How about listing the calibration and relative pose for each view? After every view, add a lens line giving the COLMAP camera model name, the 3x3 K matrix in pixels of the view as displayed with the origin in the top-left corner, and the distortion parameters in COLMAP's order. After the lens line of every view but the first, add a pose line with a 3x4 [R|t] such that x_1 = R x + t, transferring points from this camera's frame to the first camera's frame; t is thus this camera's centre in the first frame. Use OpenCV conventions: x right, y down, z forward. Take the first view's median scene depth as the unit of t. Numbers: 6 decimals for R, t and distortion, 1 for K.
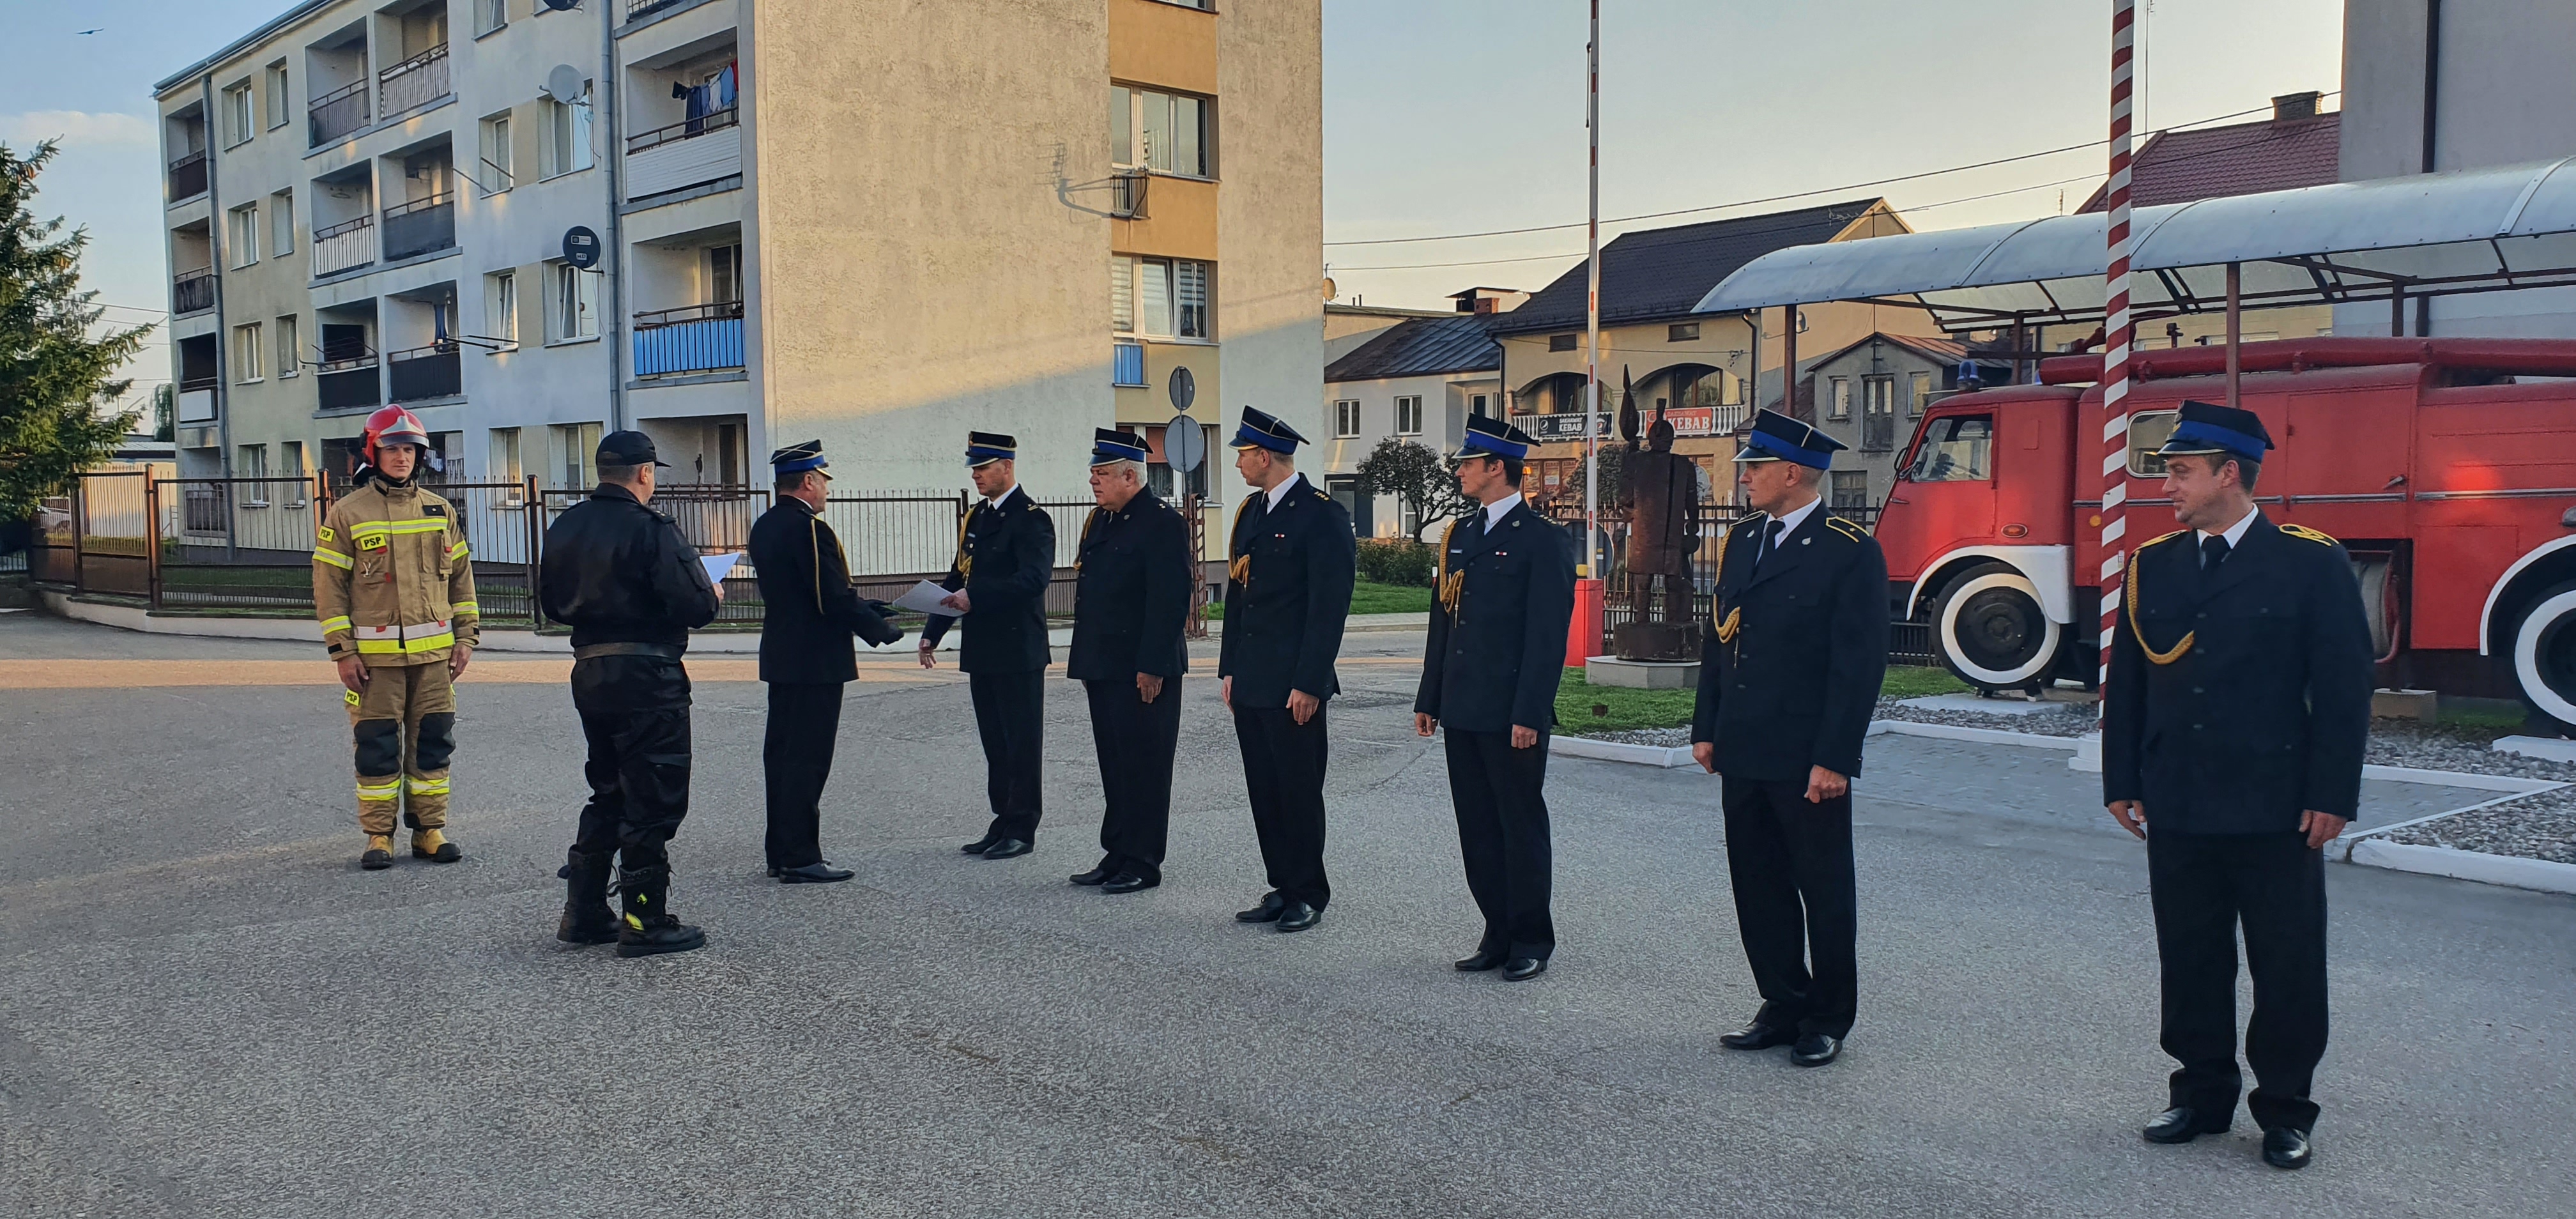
lens RADIAL K [[1986.7, 0, 1283.4], [0, 1986.7, 616.4], [0, 0, 1]] dist [0.007388, -0.004892]
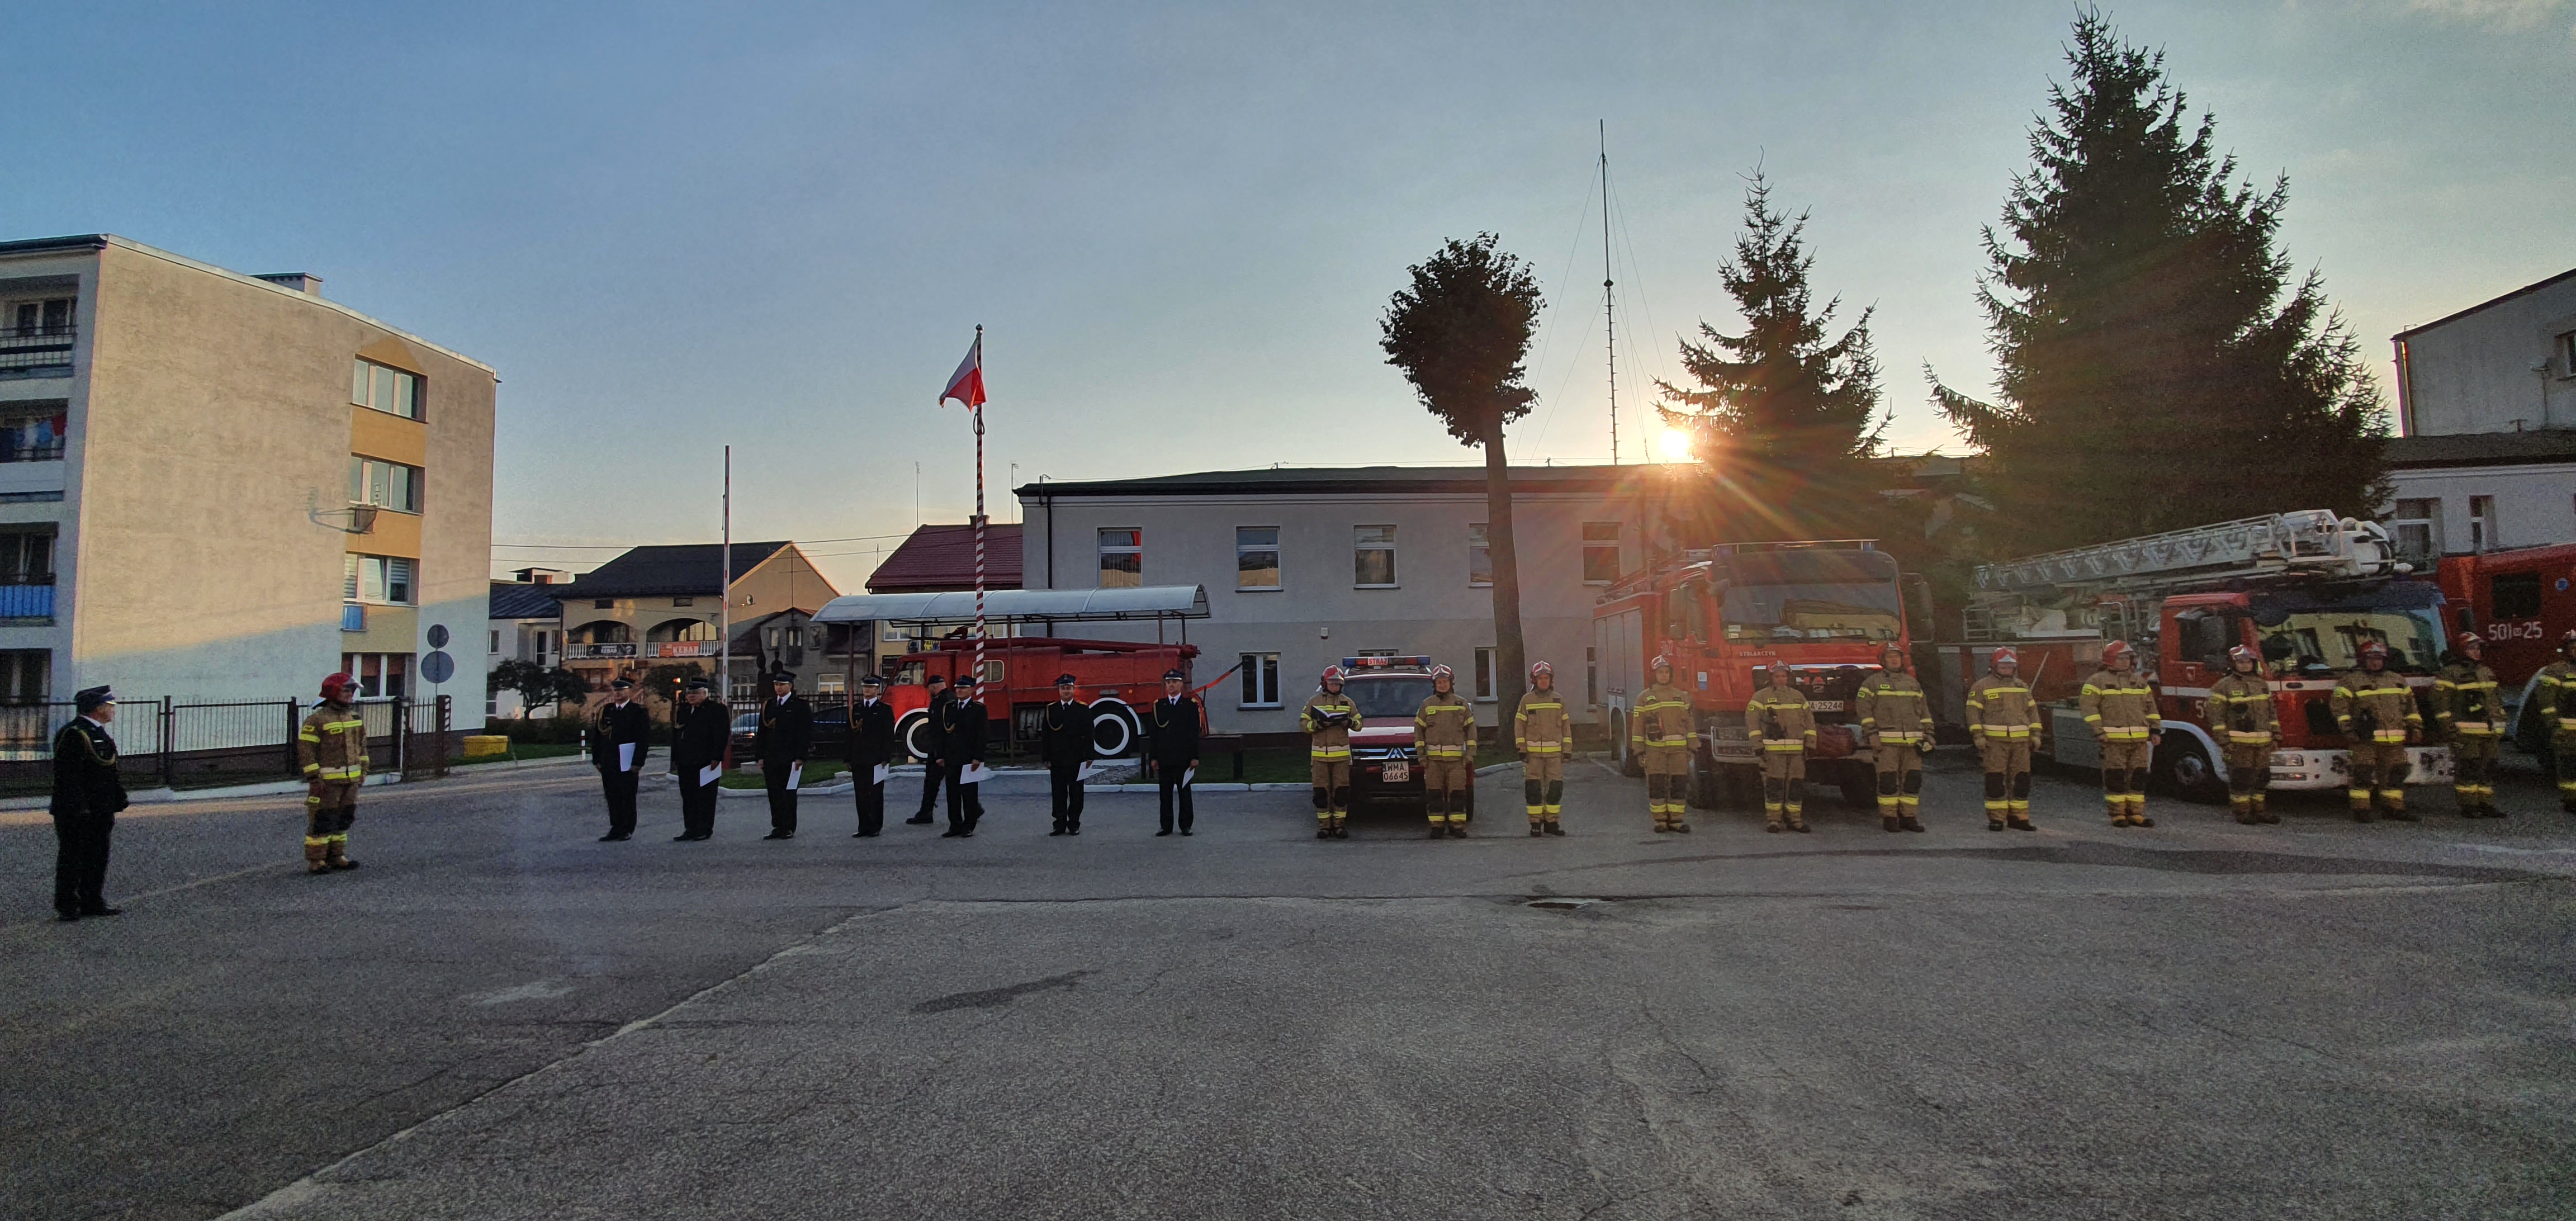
lens RADIAL K [[926.3, 0, 1278.5], [0, 926.3, 617.2], [0, 0, 1]] dist [-0.001816, -0.000297]
pose [[0.707164, 0.035175, 0.706174, -0.084728], [0.057703, 0.992559, -0.107224, 0.001941], [-0.704691, 0.116573, 0.699872, -0.109431]]
